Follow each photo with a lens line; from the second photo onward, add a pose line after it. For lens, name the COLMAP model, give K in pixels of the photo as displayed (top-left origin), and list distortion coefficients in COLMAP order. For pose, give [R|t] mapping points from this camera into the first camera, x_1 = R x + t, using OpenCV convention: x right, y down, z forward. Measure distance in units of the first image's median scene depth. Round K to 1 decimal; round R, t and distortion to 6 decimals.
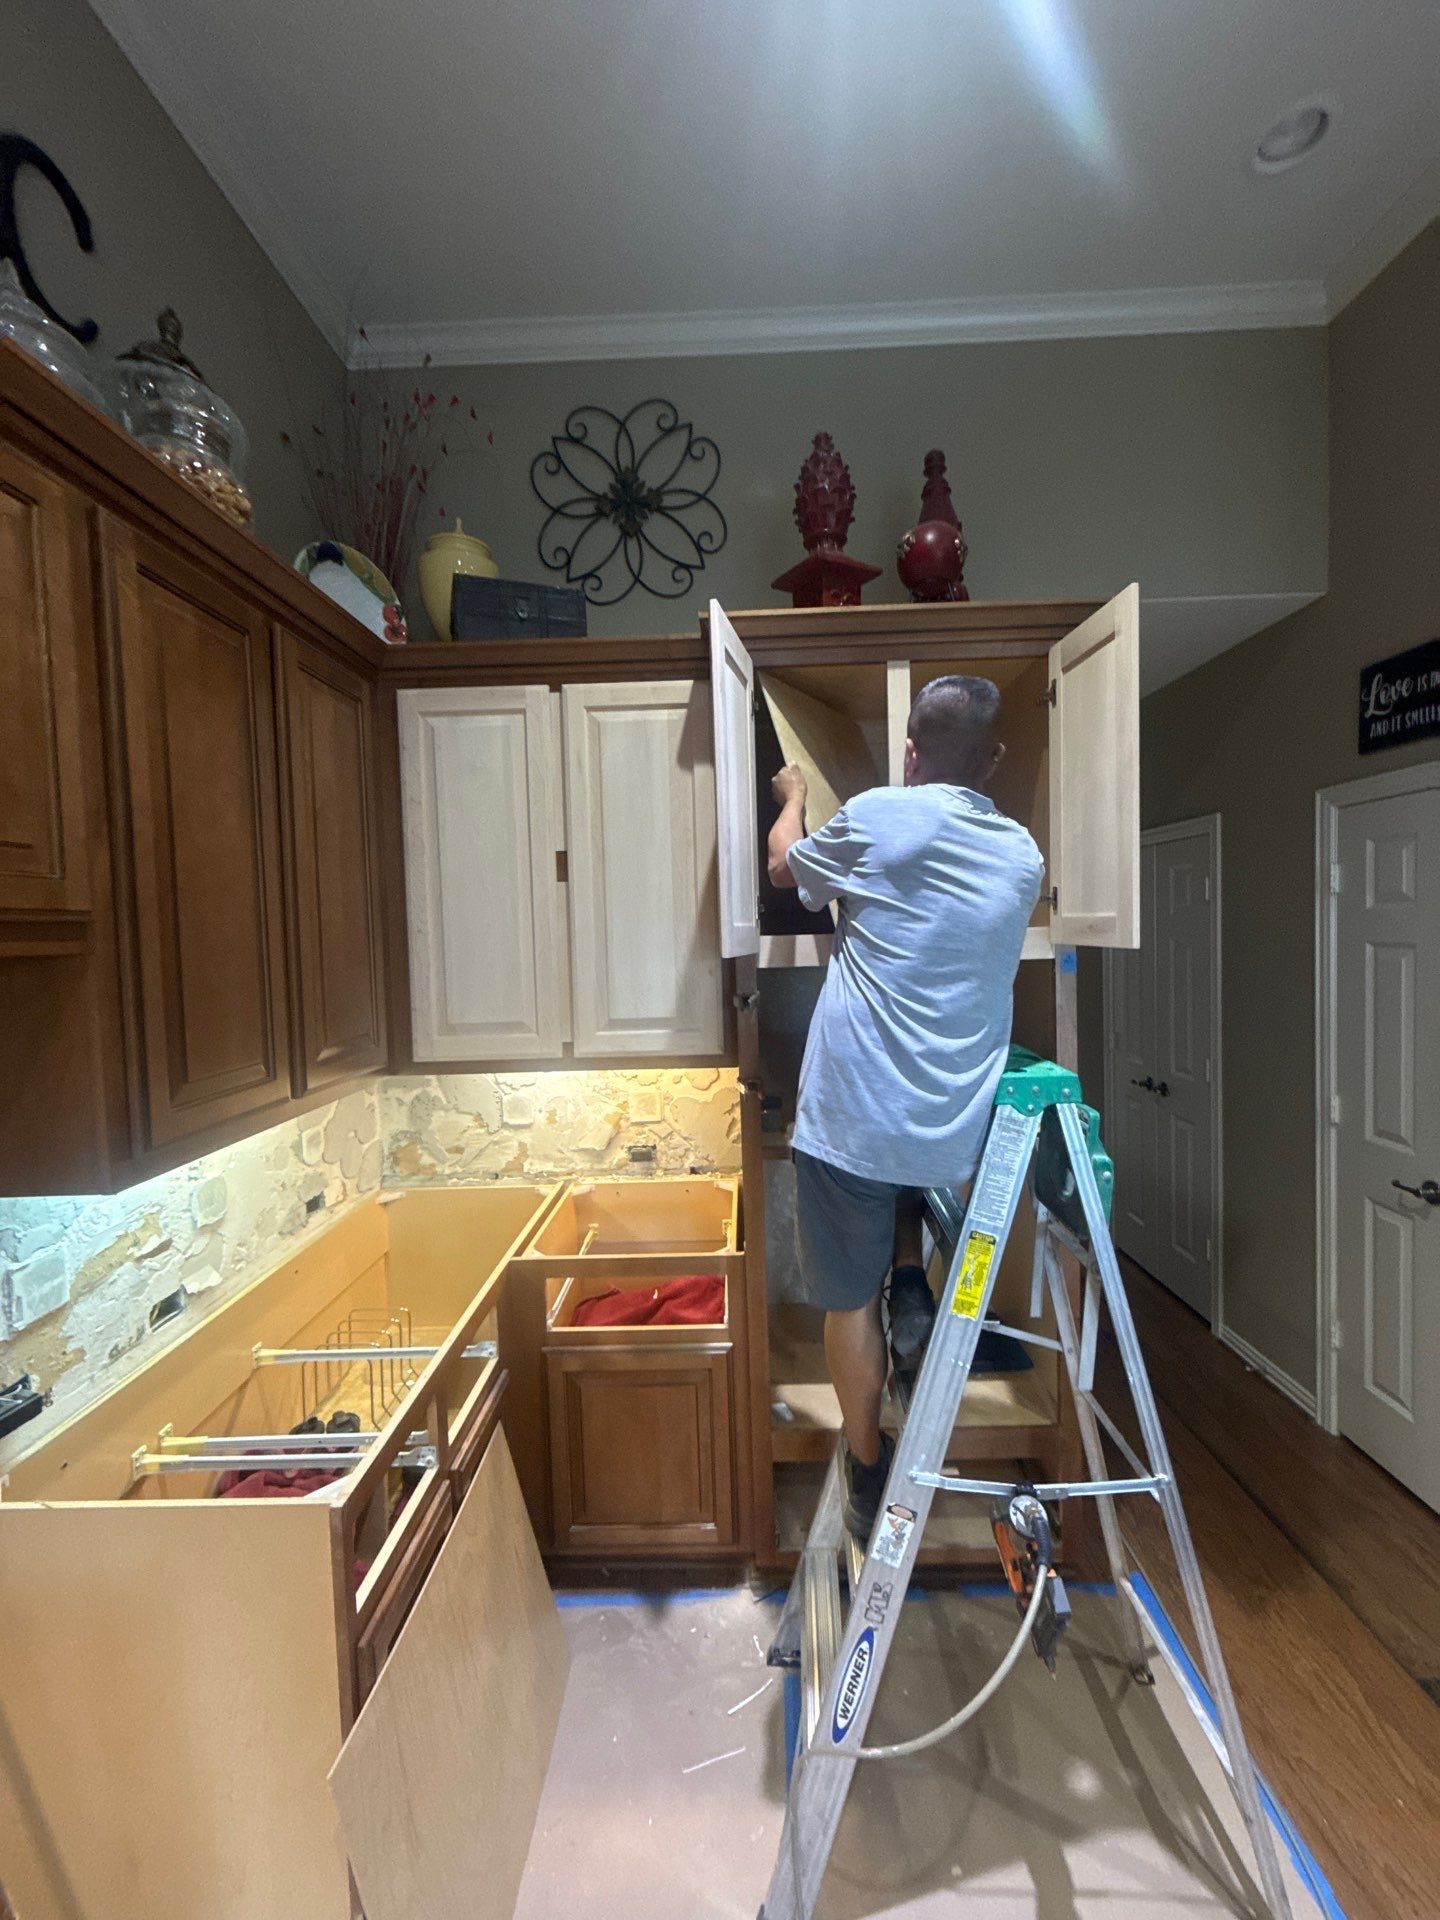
lens RADIAL K [[766.1, 0, 719.7], [0, 766.1, 961.6], [0, 0, 1]] dist [-0.000273, -0.000551]
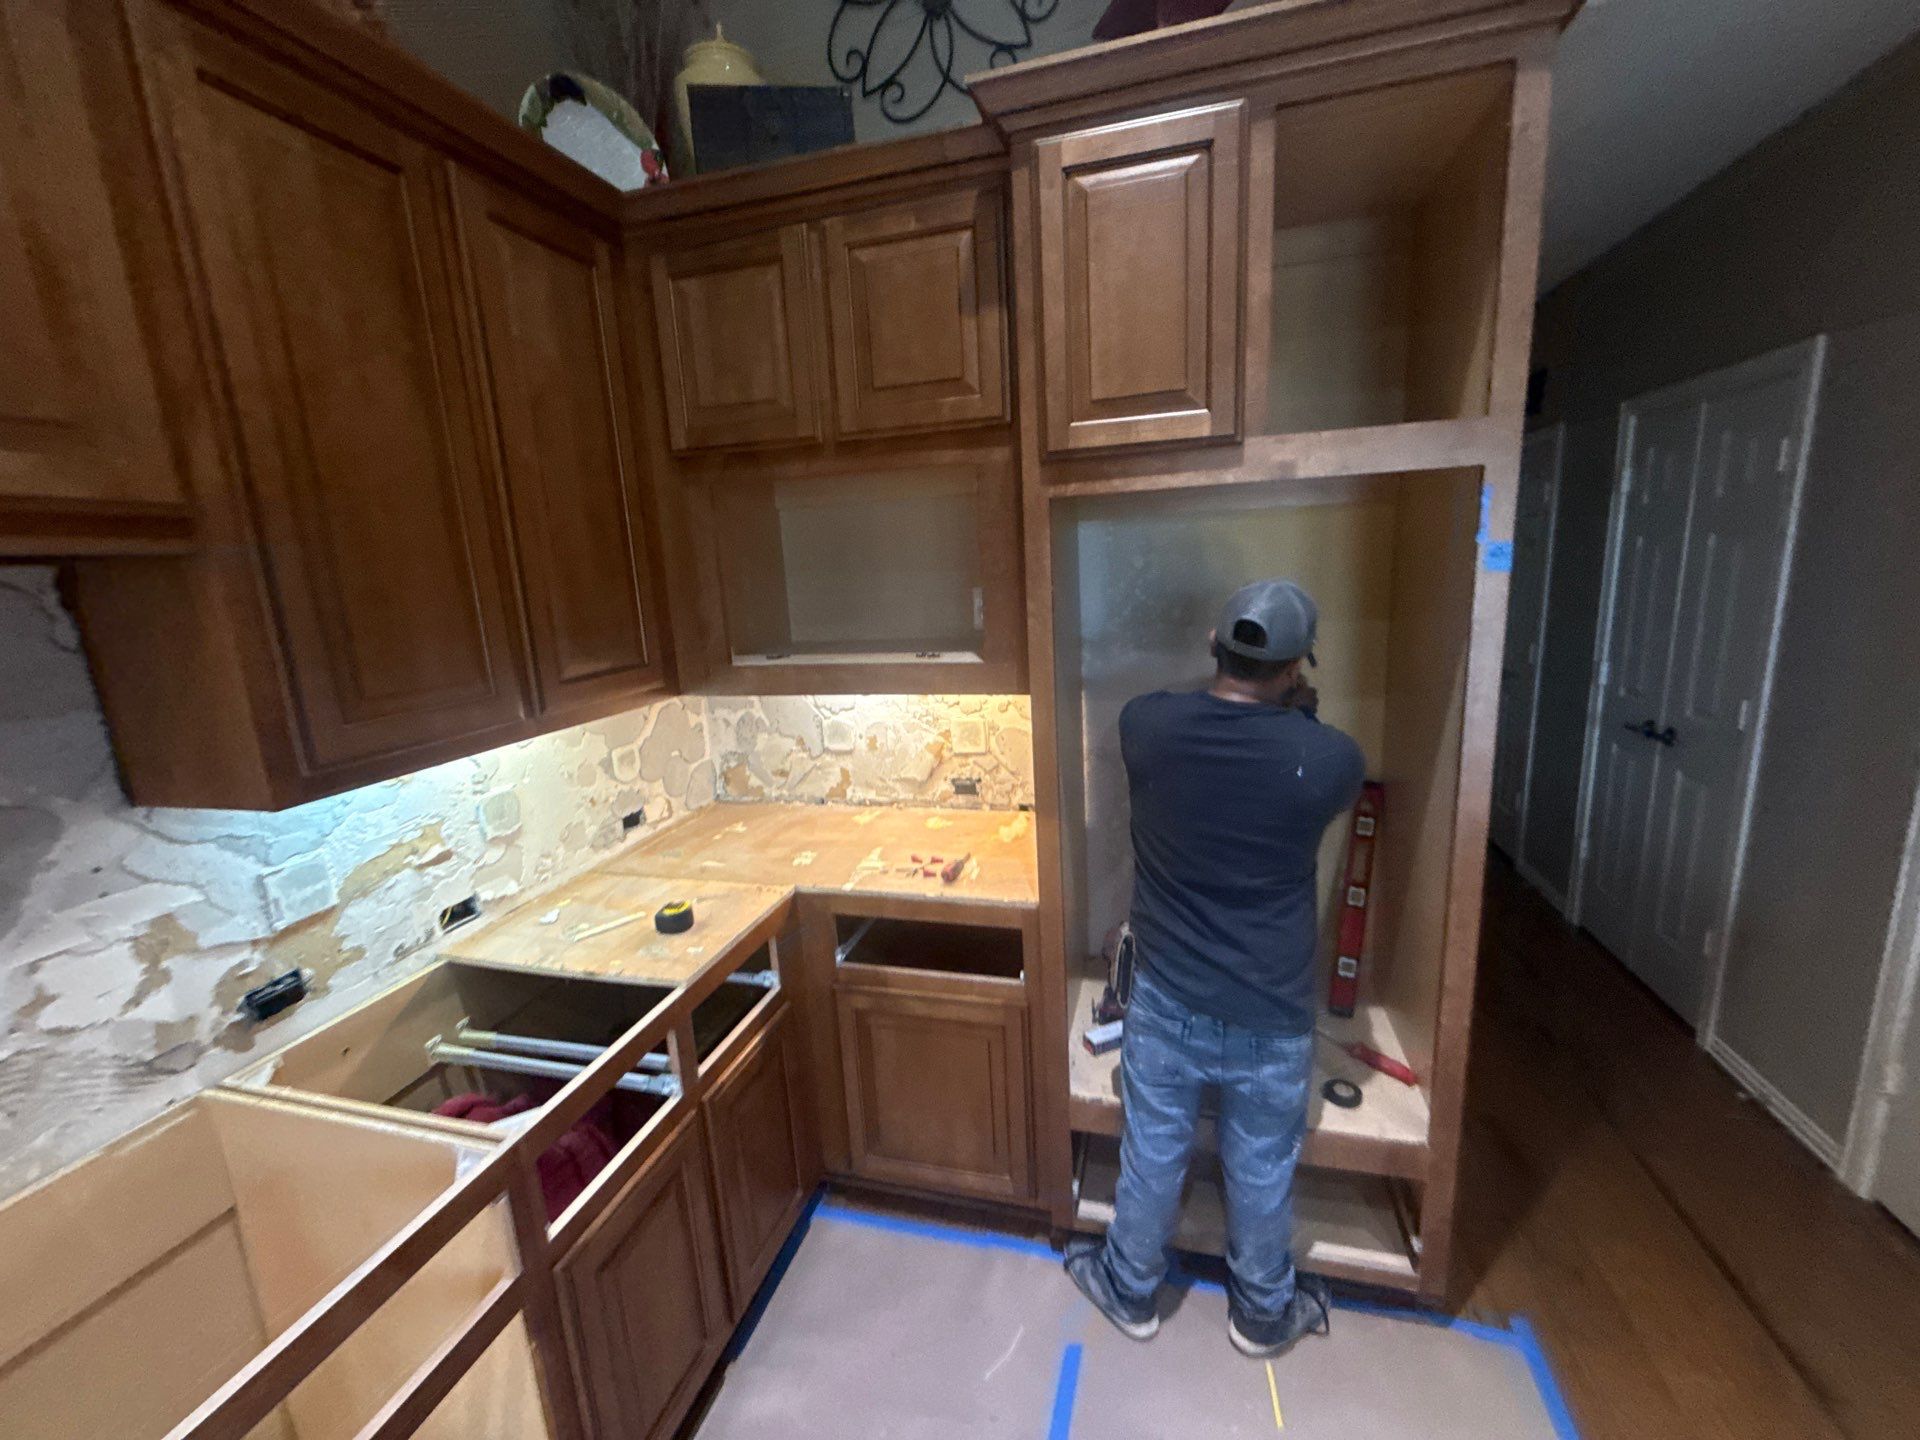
lens RADIAL K [[766.0, 0, 961.6], [0, 766.0, 717.8], [0, 0, 1]] dist [-0.000436, -0.000165]
pose [[0.968626, 0.029450, -0.246773, 0.148103], [0.012396, 0.985993, 0.166324, 0.022443], [0.248215, -0.164164, 0.954694, 0.178449]]
